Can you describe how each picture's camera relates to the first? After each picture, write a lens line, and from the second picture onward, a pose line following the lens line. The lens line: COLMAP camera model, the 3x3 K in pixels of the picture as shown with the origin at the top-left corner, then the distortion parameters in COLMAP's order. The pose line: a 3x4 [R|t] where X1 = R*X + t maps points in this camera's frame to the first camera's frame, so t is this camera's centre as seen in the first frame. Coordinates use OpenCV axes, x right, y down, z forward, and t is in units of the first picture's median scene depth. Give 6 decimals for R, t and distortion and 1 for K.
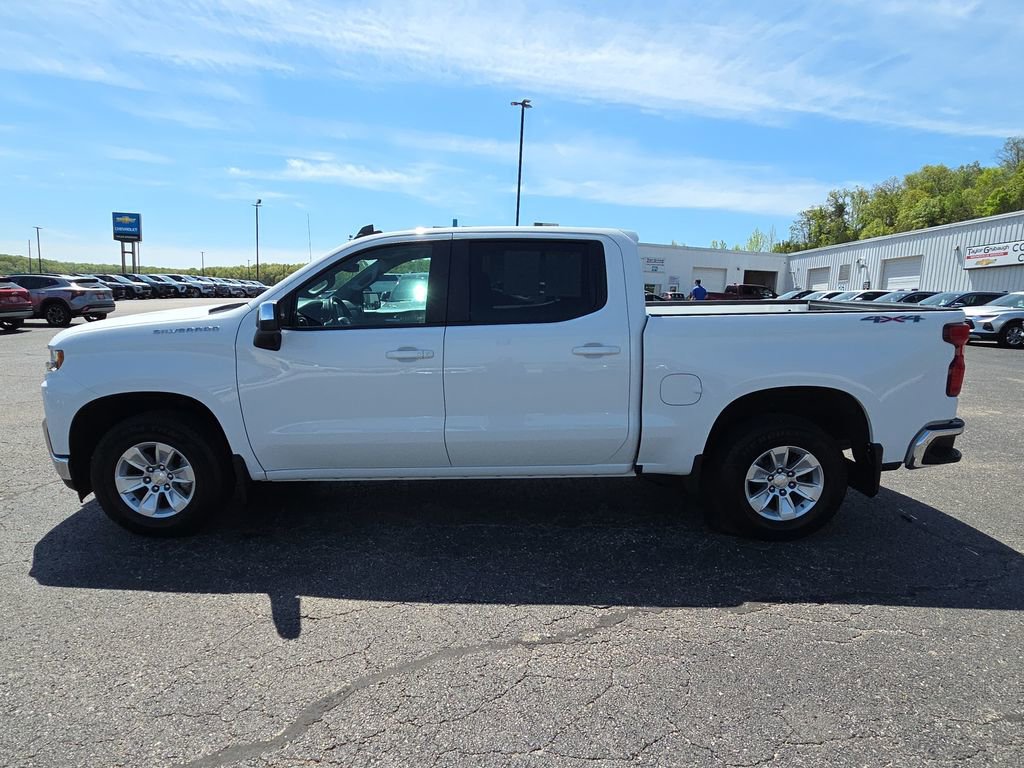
lens RADIAL K [[585.6, 0, 508.7], [0, 585.6, 405.4], [0, 0, 1]] dist [0.001859, 0.001221]
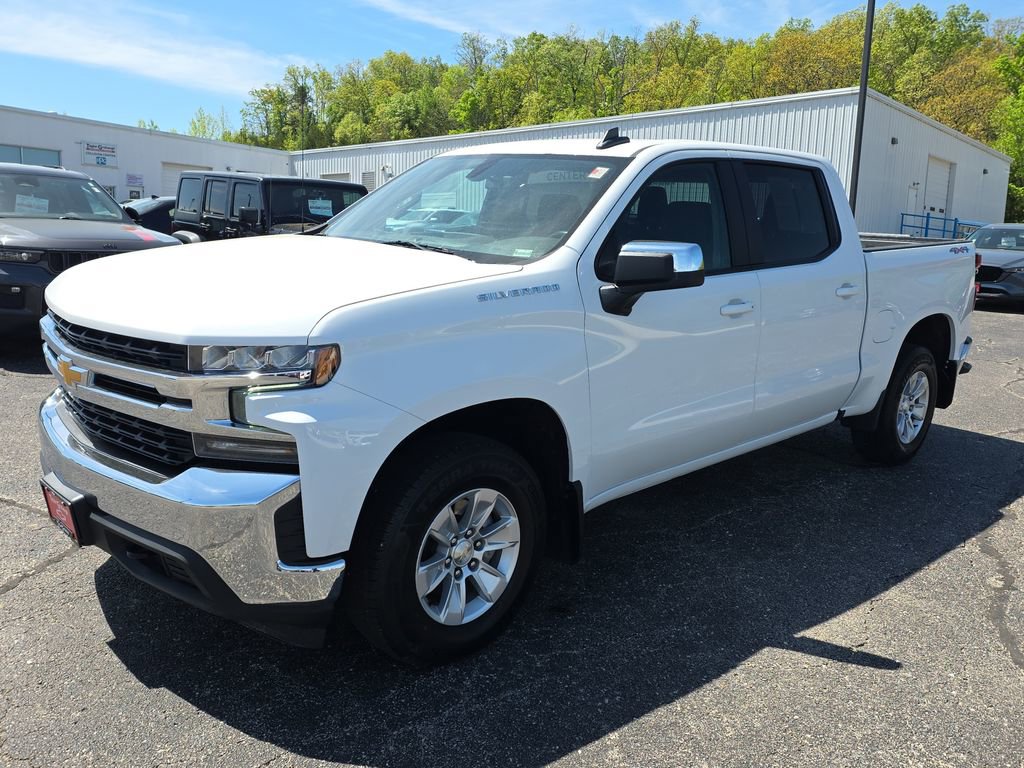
lens RADIAL K [[873.3, 0, 513.5], [0, 873.3, 363.8], [0, 0, 1]] dist [0.051362, -0.008510]
pose [[0.713399, -0.104590, 0.692908, -0.065899], [0.108397, 0.993368, 0.038340, -0.004999], [-0.692323, 0.047758, 0.720005, 0.020022]]
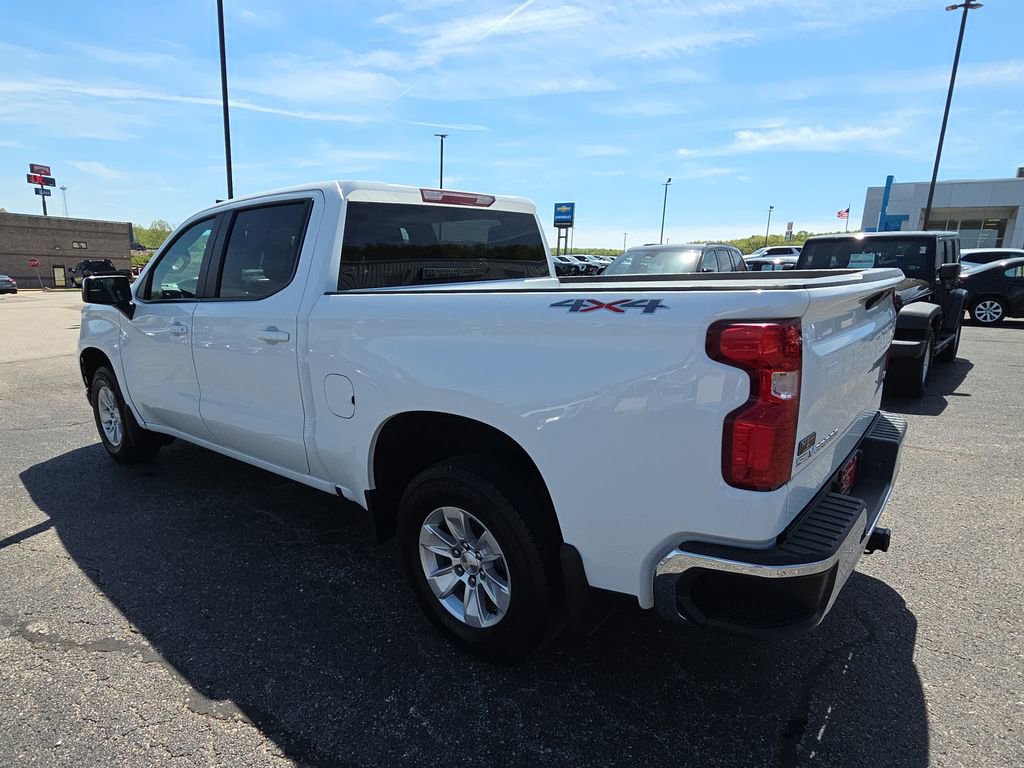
lens RADIAL K [[585.6, 0, 508.7], [0, 585.6, 405.4], [0, 0, 1]] dist [0.001859, 0.001221]
pose [[0.764446, 0.131126, -0.631212, 0.051147], [-0.107226, 0.991320, 0.076074, -0.005214], [0.635708, 0.009528, 0.771871, 0.031927]]
